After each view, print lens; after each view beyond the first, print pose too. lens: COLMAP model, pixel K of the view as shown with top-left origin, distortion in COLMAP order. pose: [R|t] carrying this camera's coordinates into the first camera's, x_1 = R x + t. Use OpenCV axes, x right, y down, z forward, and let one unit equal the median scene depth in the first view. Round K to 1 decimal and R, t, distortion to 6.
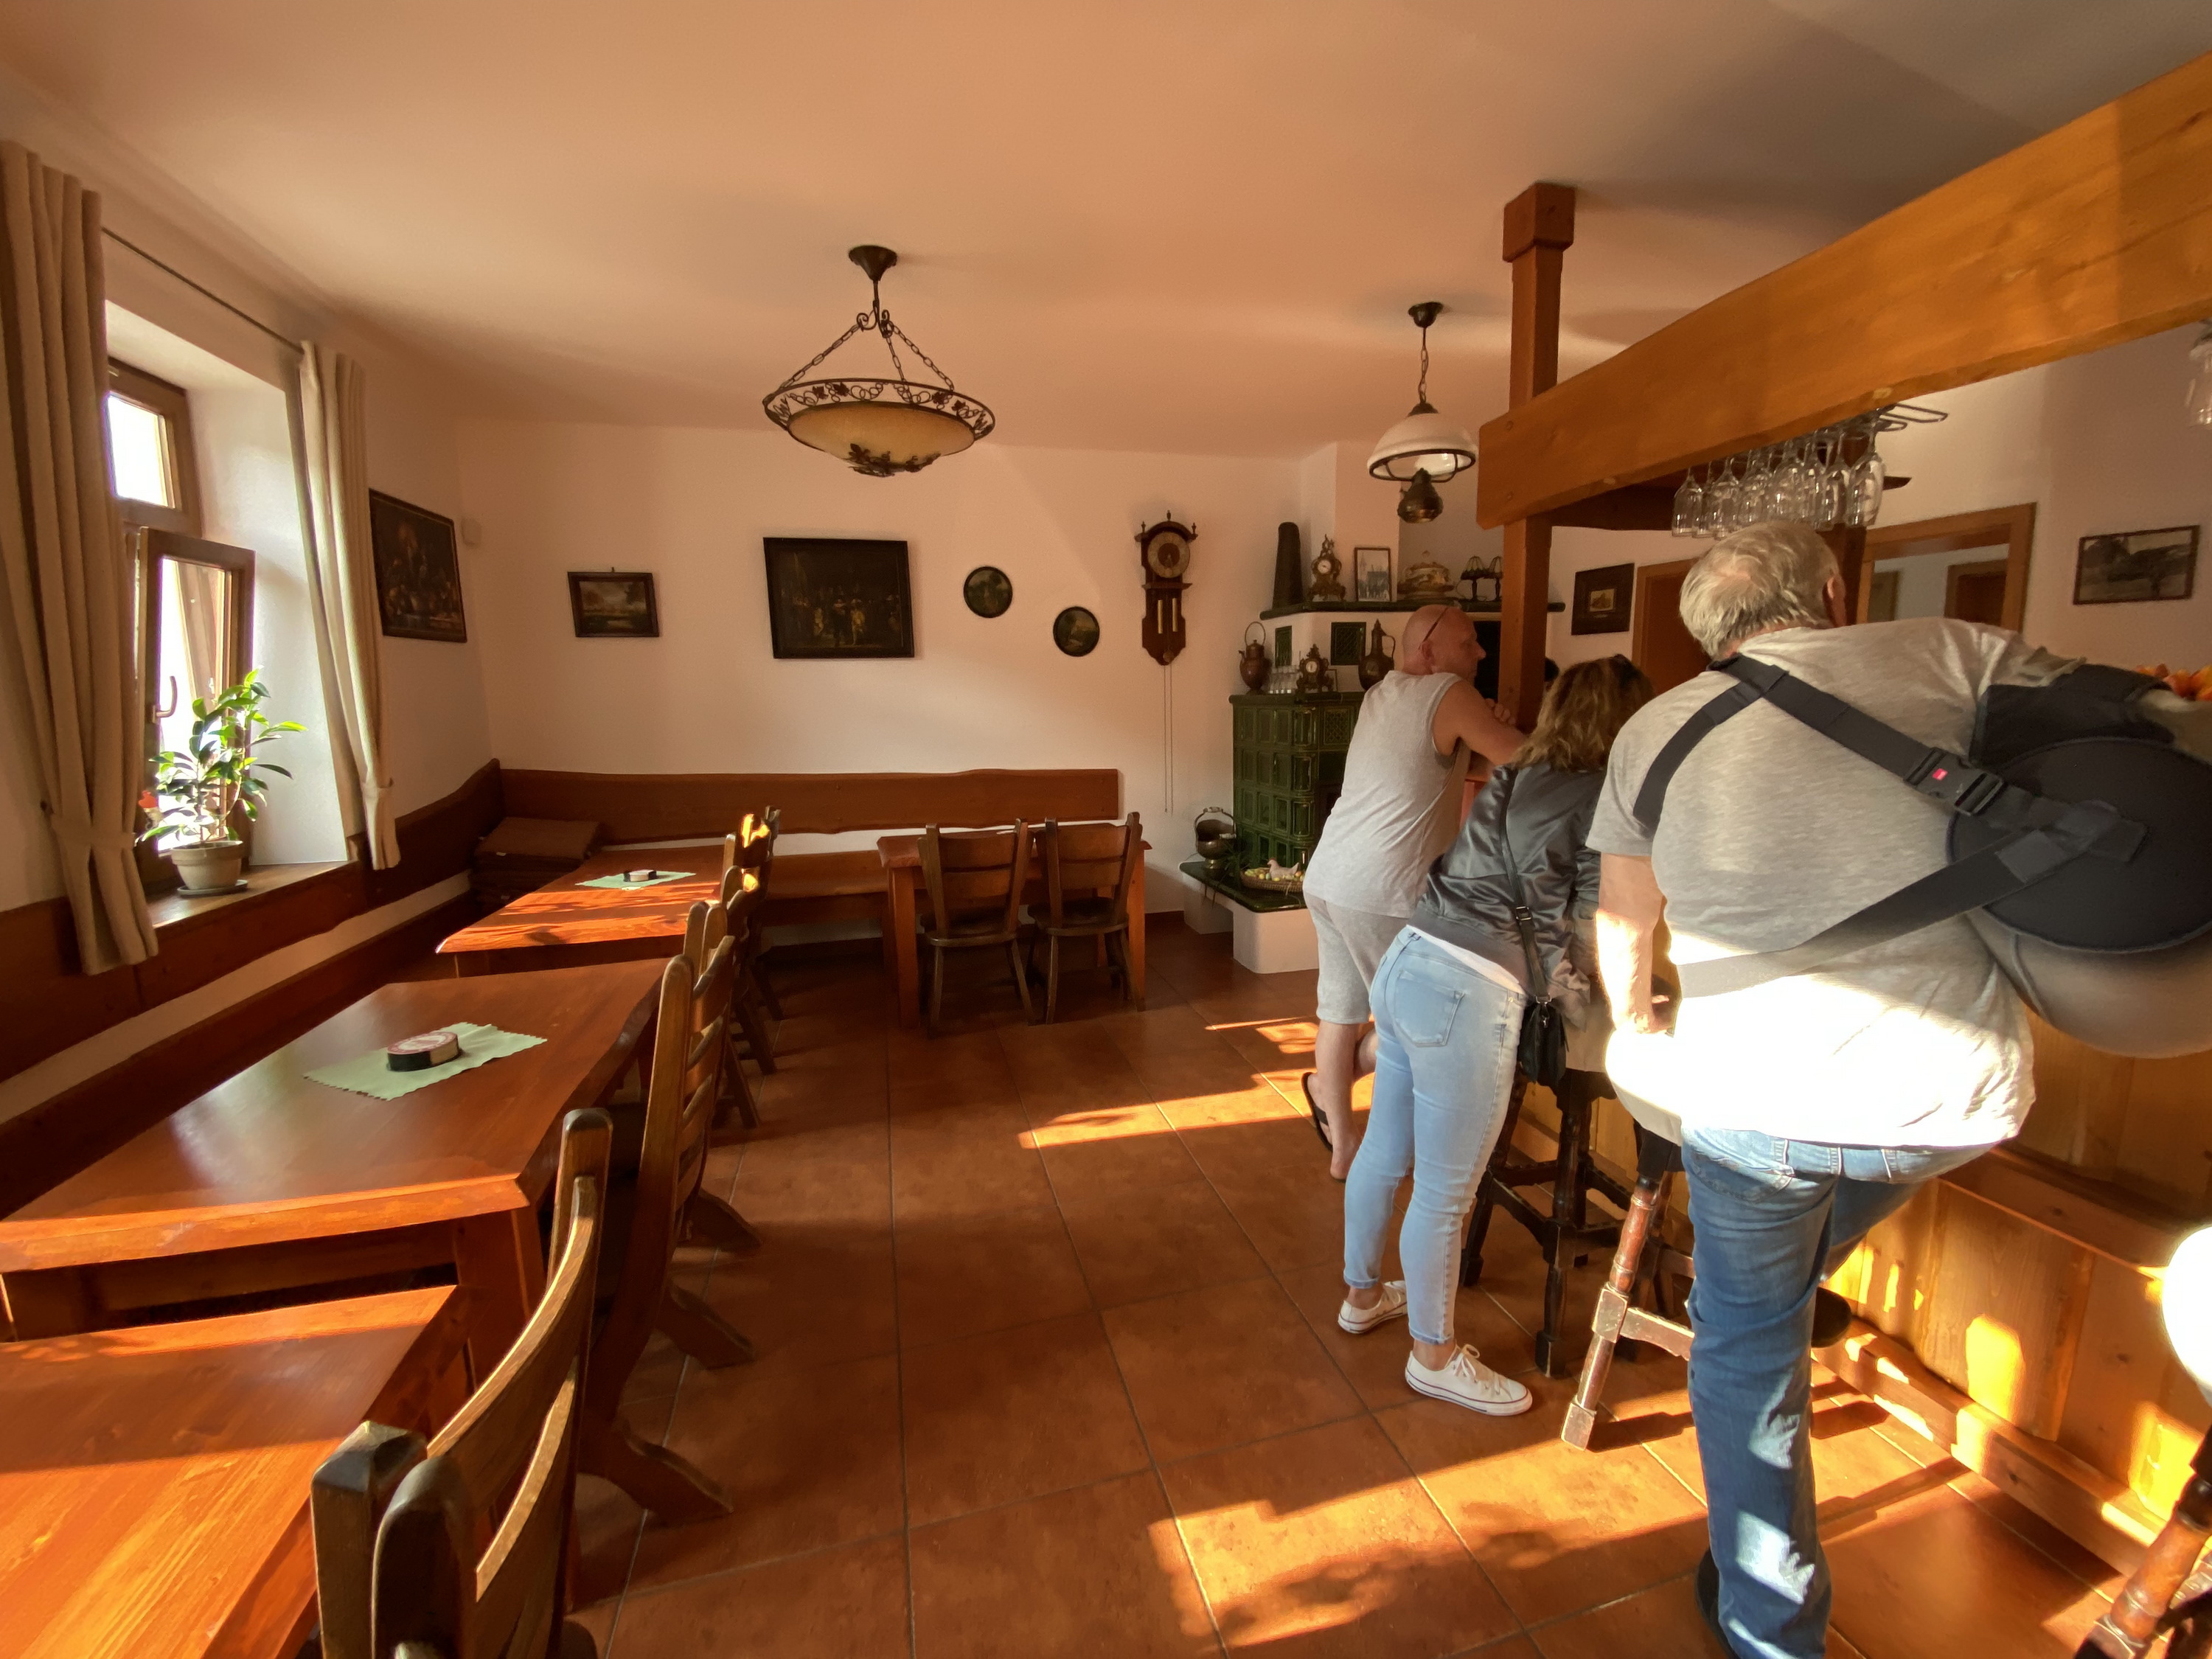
lens RADIAL K [[904.0, 0, 1106.0], [0, 904.0, 829.5], [0, 0, 1]] dist [-0.065803, -0.000049]
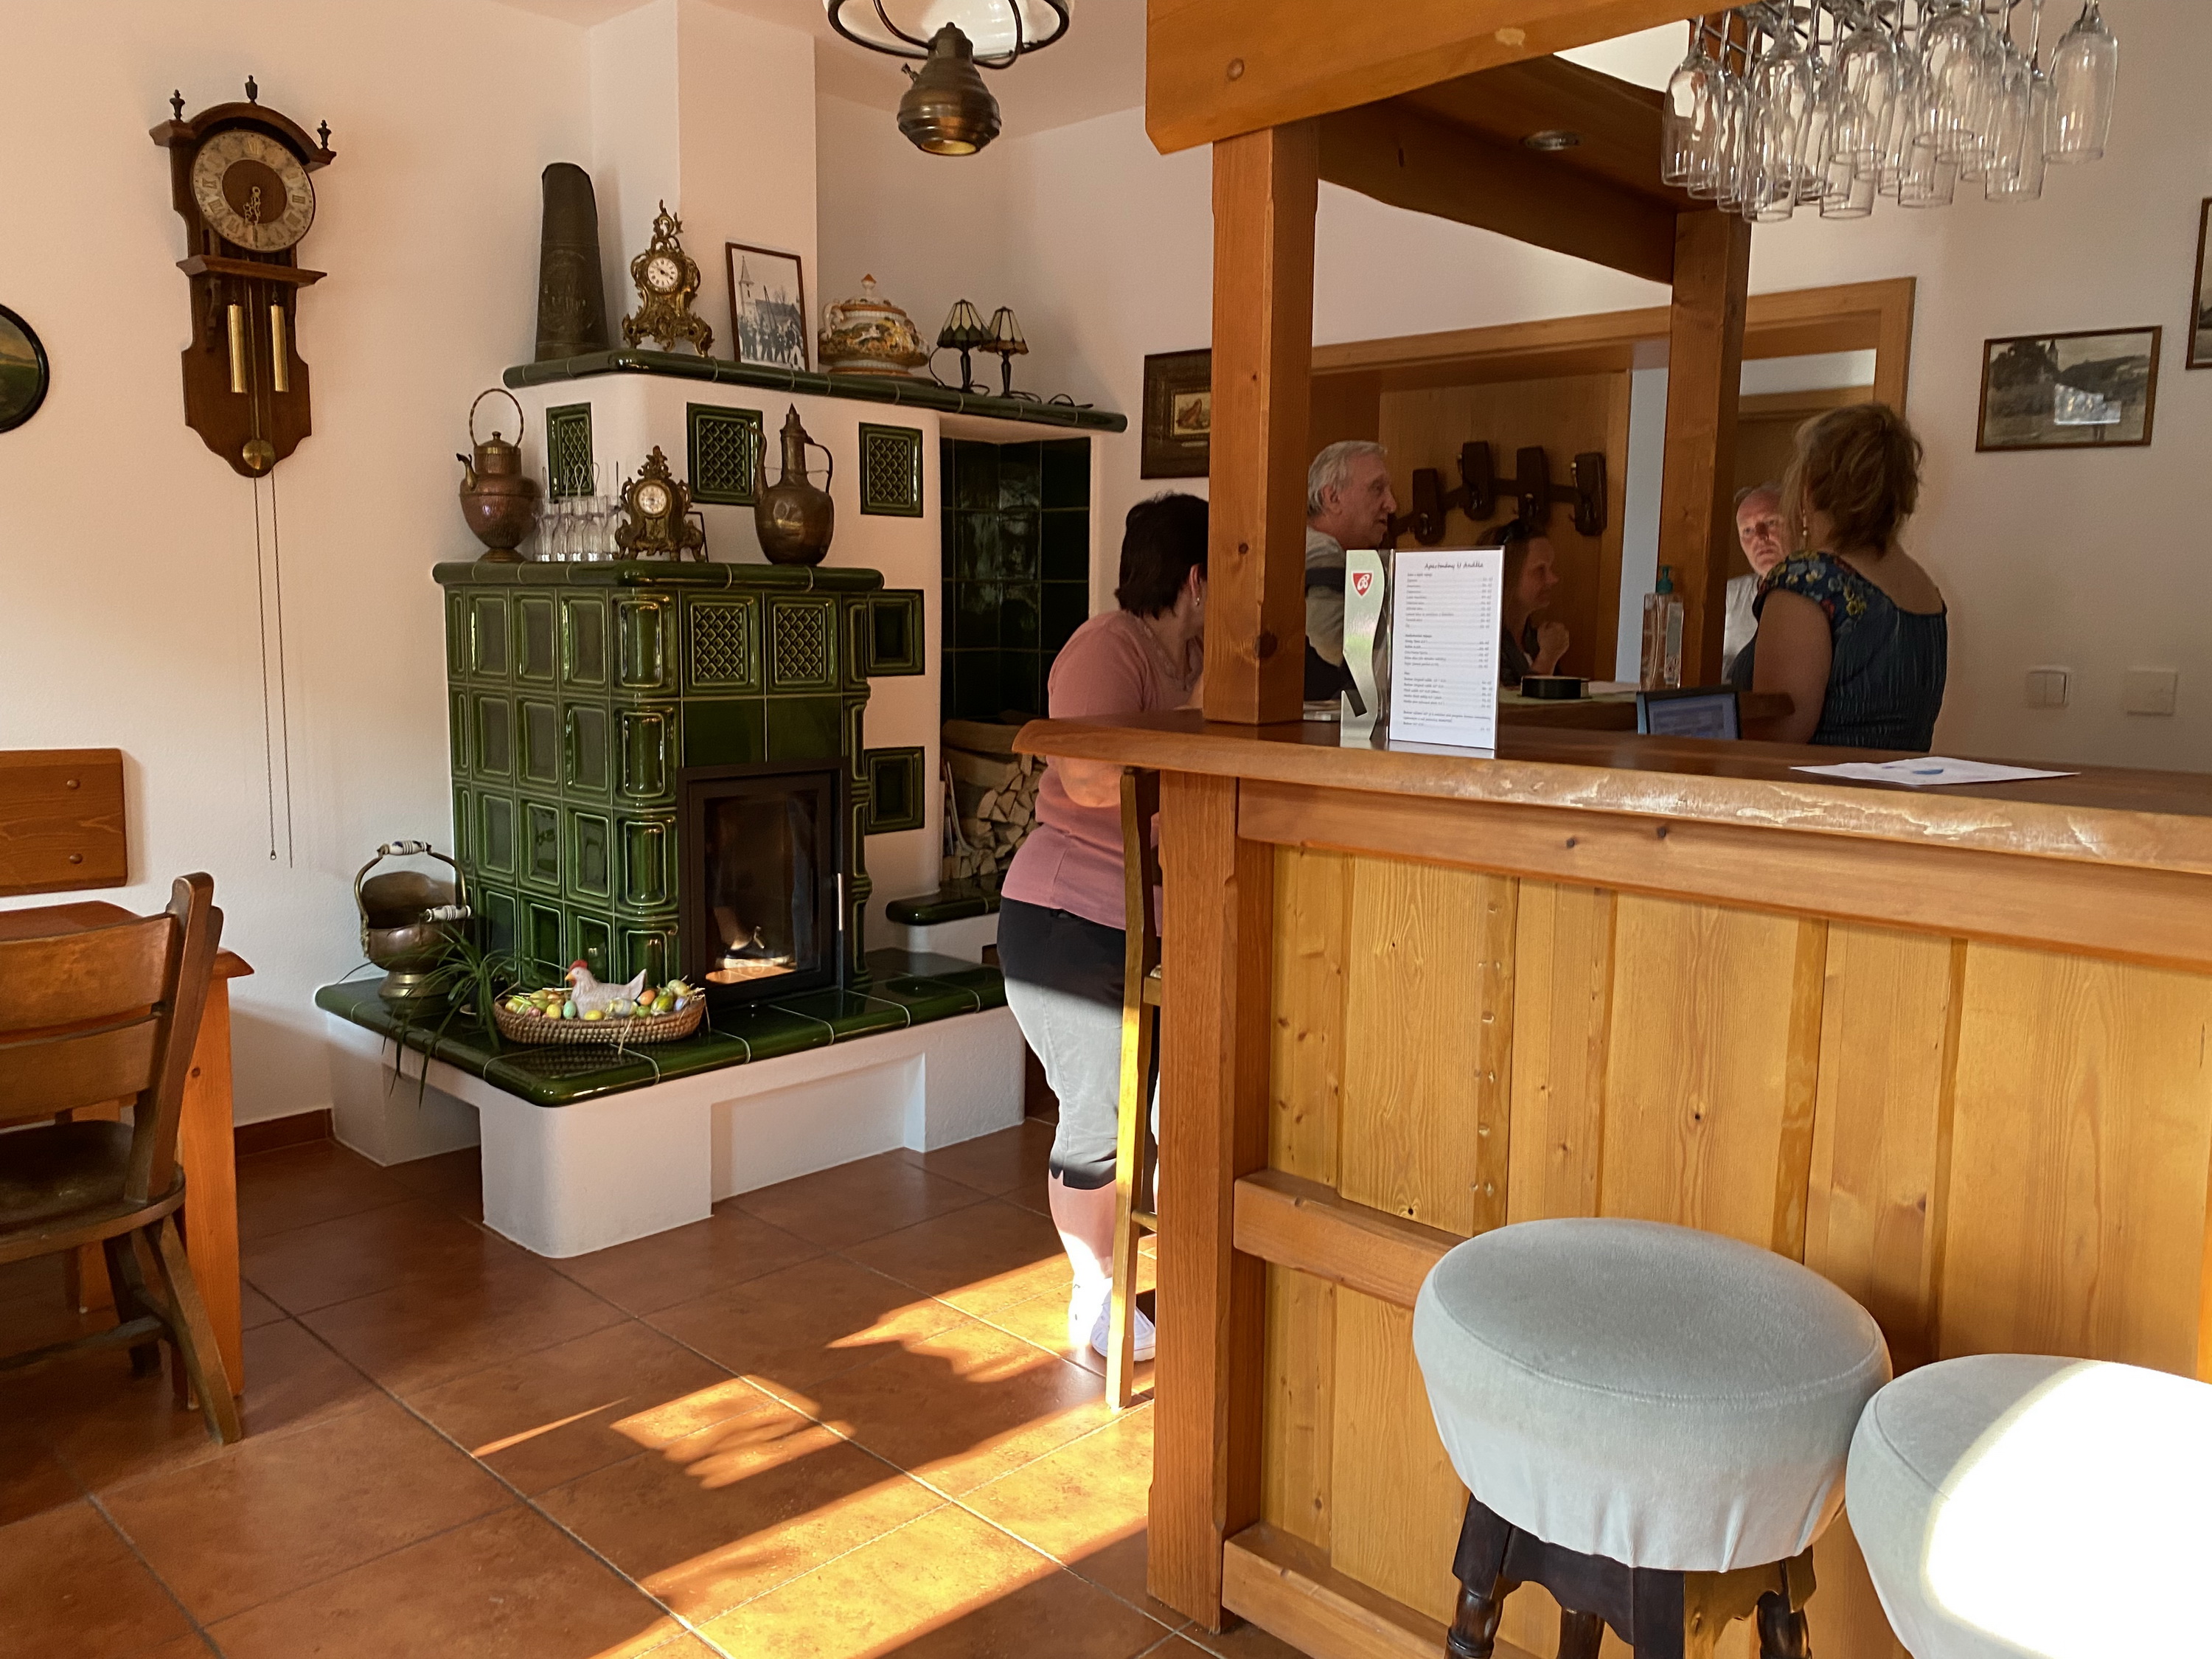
lens RADIAL K [[1656.7, 0, 1109.1], [0, 1656.7, 816.5], [0, 0, 1]] dist [0.001529, -0.004159]
pose [[0.845758, -0.029211, 0.532767, -0.007280], [0.042249, 0.999031, -0.012295, -0.013650], [-0.531892, 0.032907, 0.846173, 0.222064]]
